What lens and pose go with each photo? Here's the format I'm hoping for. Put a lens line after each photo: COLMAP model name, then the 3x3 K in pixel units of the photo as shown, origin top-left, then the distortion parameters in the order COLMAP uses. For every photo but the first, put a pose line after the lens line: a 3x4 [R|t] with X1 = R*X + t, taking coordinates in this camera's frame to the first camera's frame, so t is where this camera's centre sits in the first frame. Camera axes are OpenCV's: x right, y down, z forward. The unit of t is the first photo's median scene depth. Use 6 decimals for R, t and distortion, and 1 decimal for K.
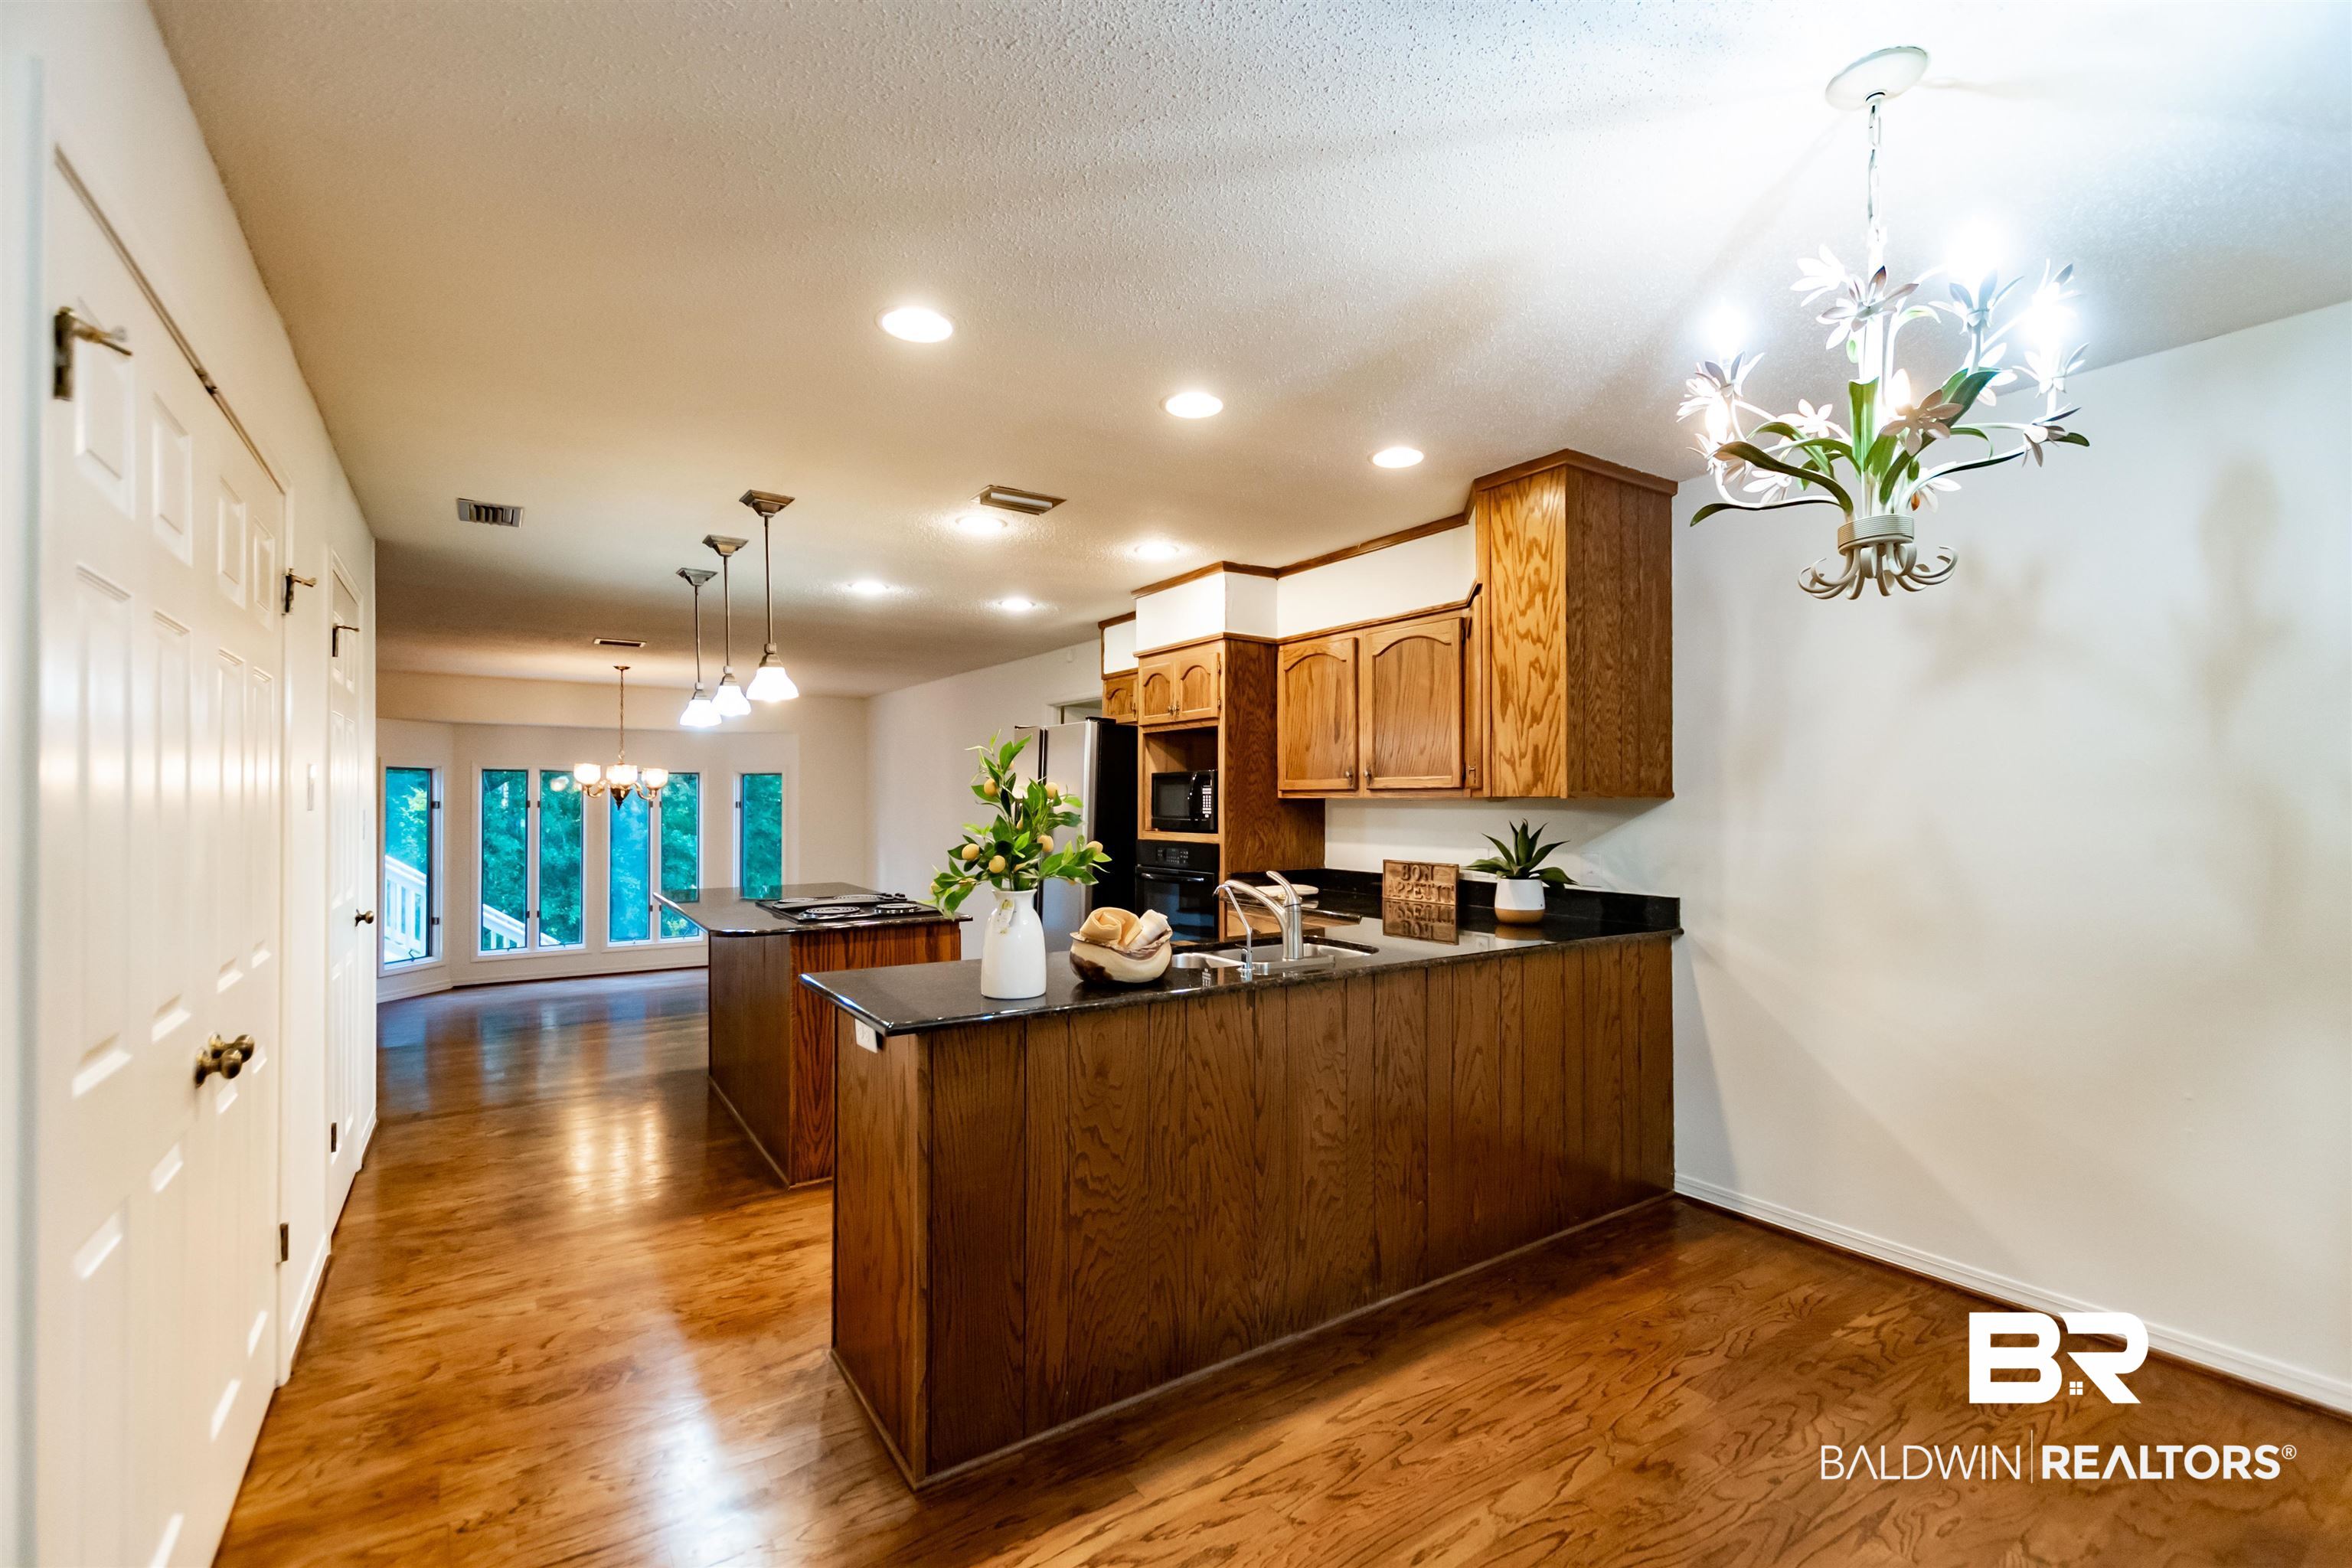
lens RADIAL K [[1012.1, 0, 1189.7], [0, 1012.1, 791.1], [0, 0, 1]] dist [0.009800, -0.005112]
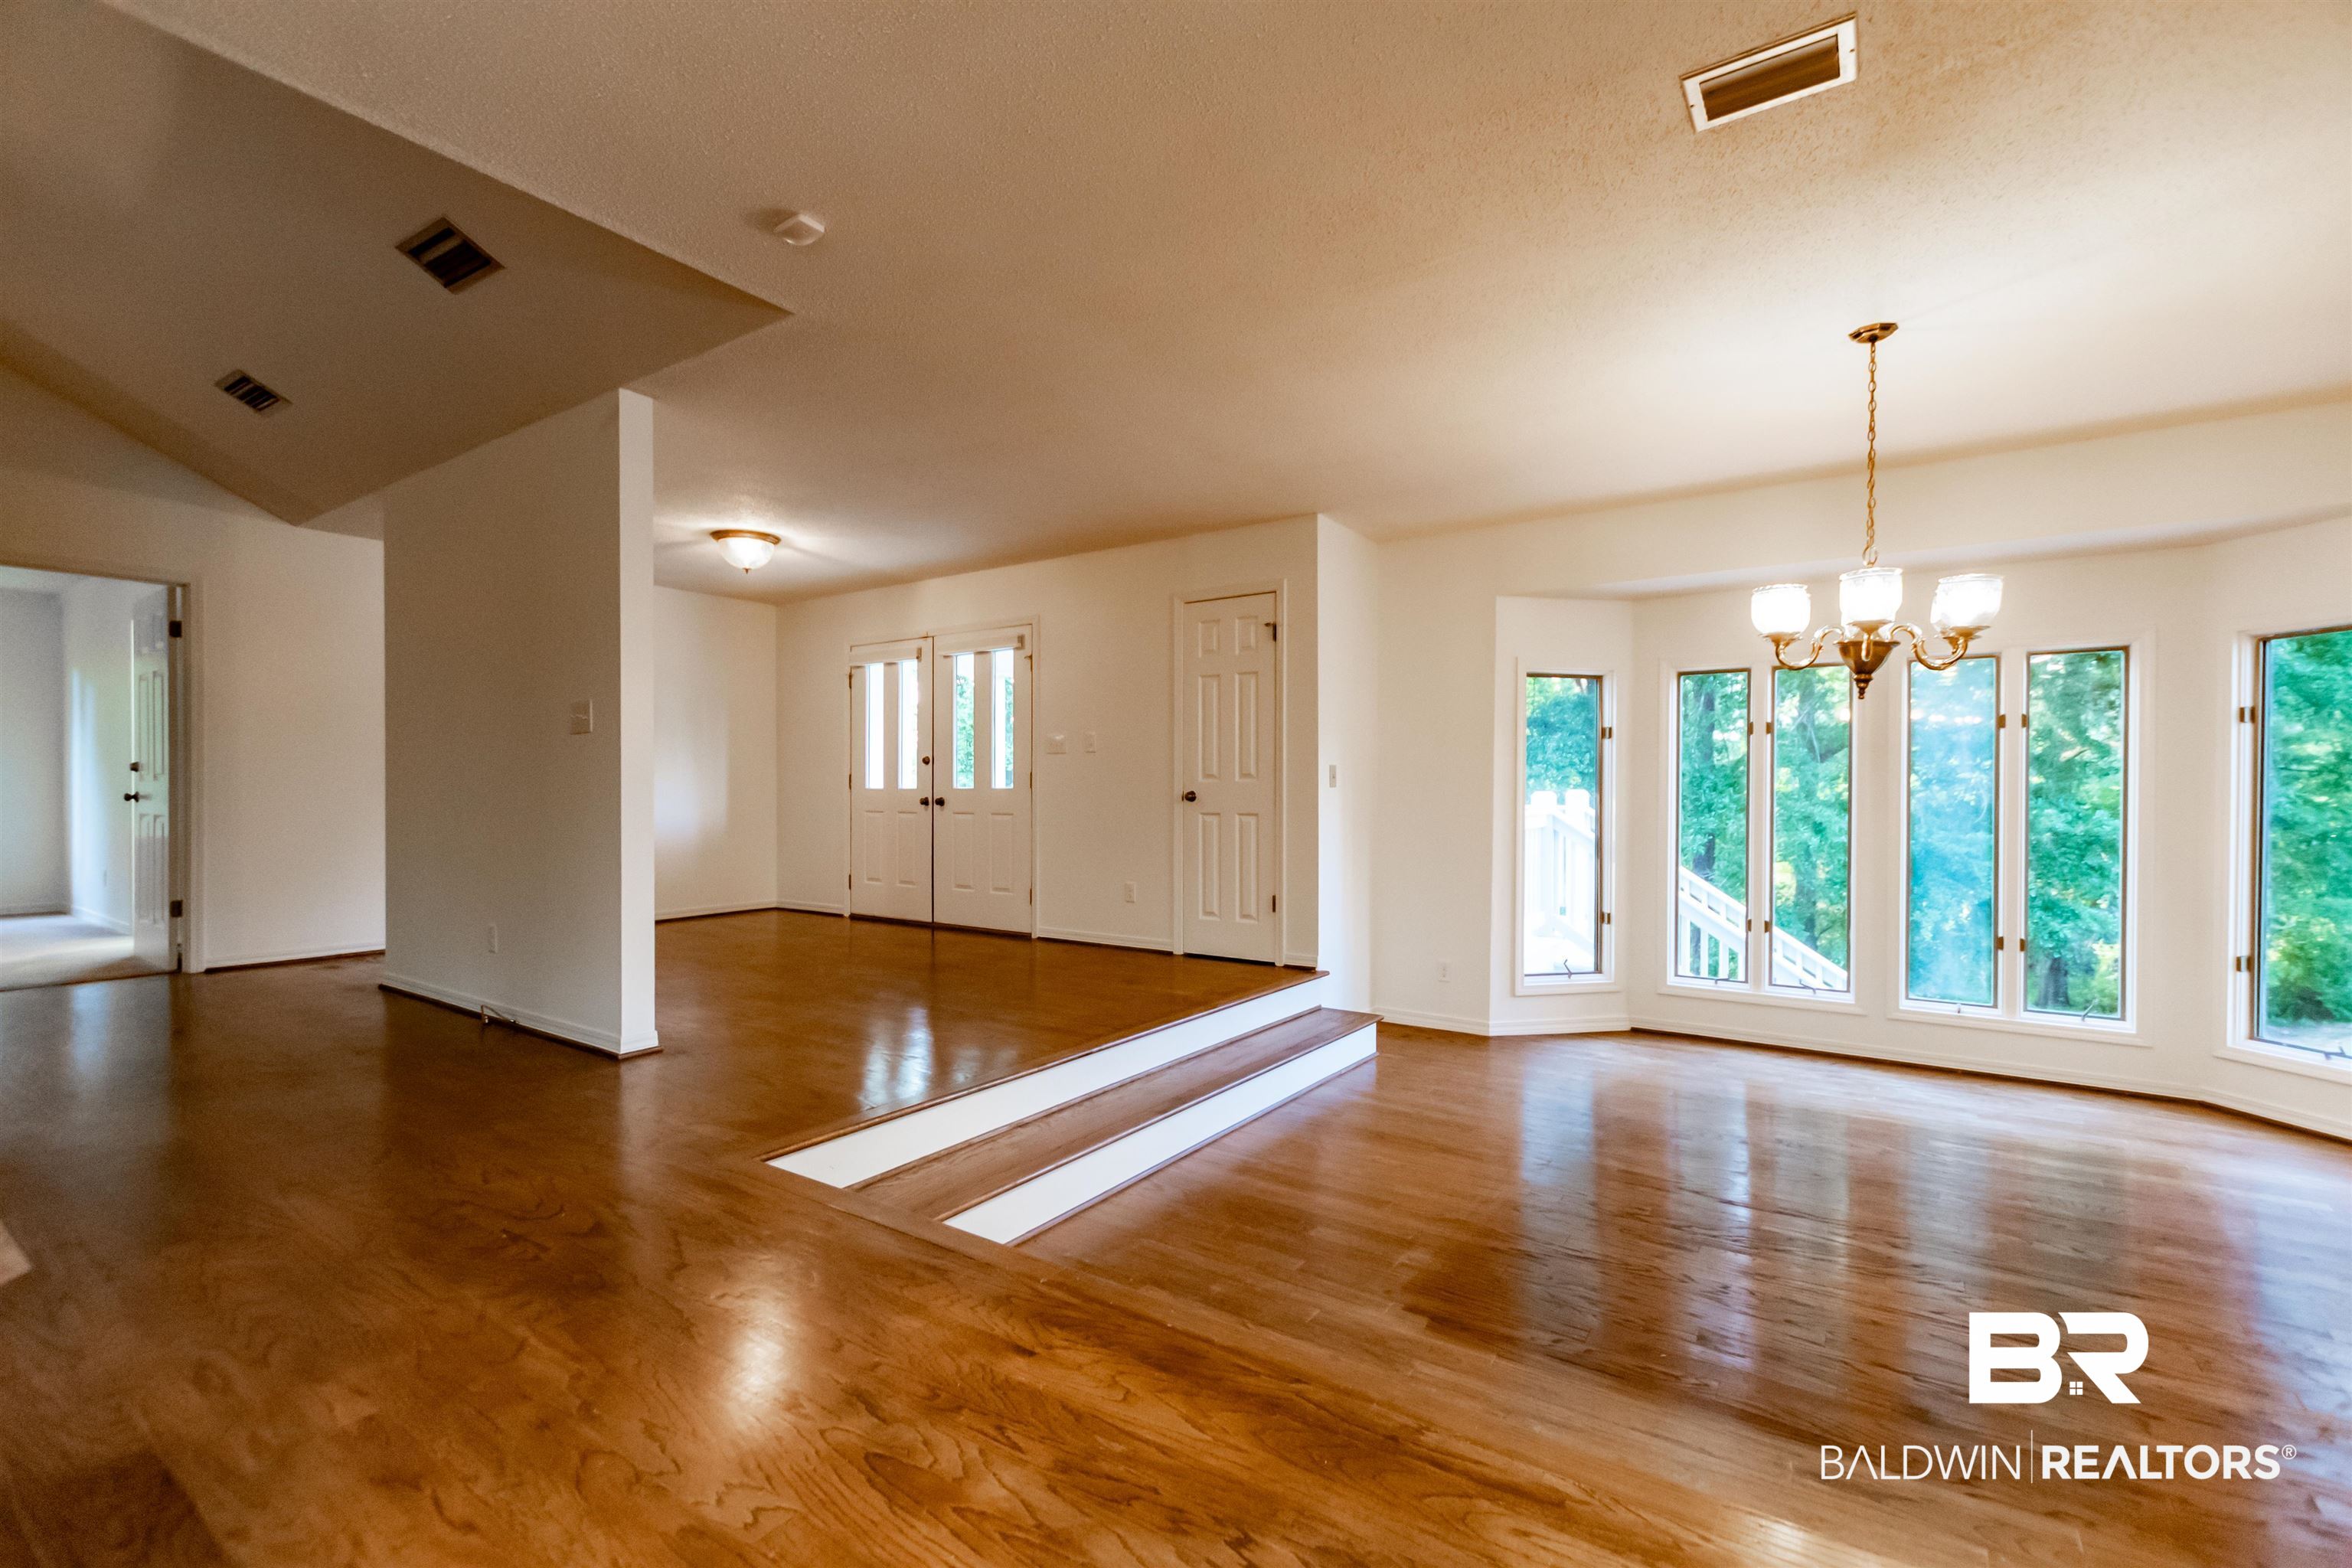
lens RADIAL K [[1012.1, 0, 1181.2], [0, 1012.1, 797.2], [0, 0, 1]] dist [0.009800, -0.005112]
pose [[0.356571, 0.007449, -0.934238, -0.254776], [0.008359, 0.999903, 0.011163, 0.044403], [0.934231, -0.011790, 0.356474, 0.535369]]
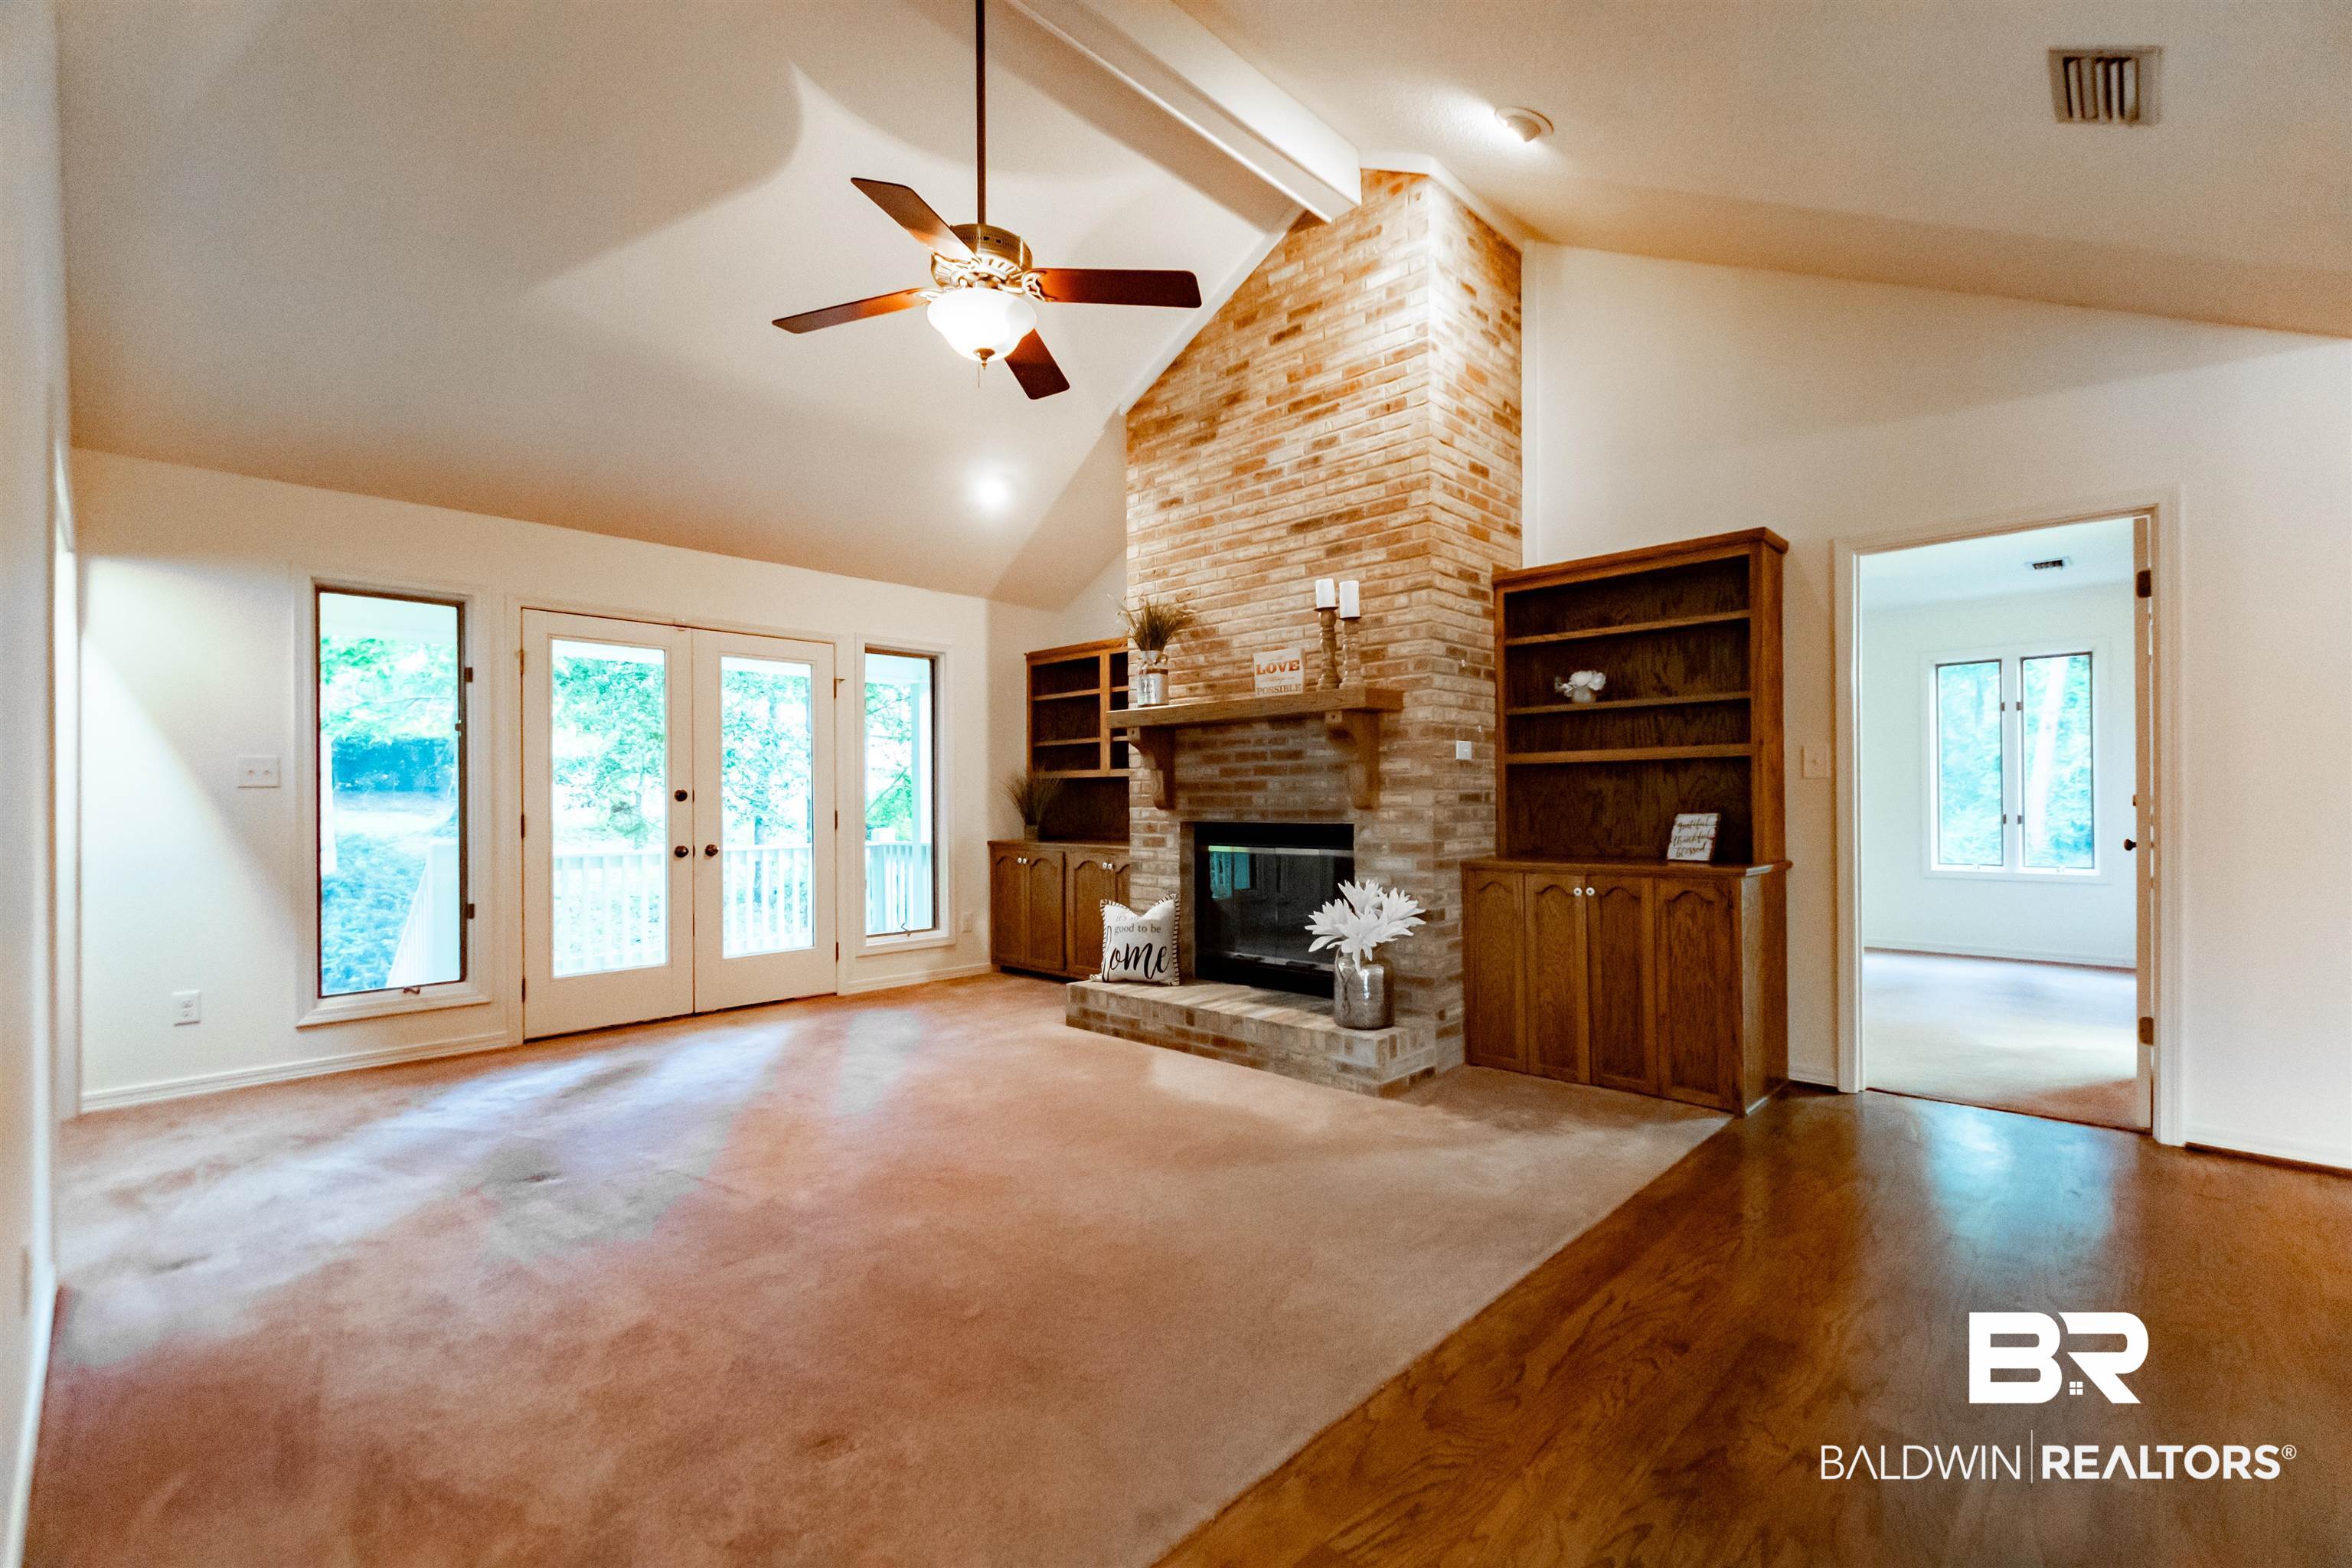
lens RADIAL K [[1012.1, 0, 1190.5], [0, 1012.1, 797.4], [0, 0, 1]] dist [0.009800, -0.005112]
pose [[-0.978000, 0.005713, -0.208525, -0.593106], [0.008657, 0.999875, -0.013209, 0.028149], [0.208423, -0.014724, -0.977928, 0.490225]]
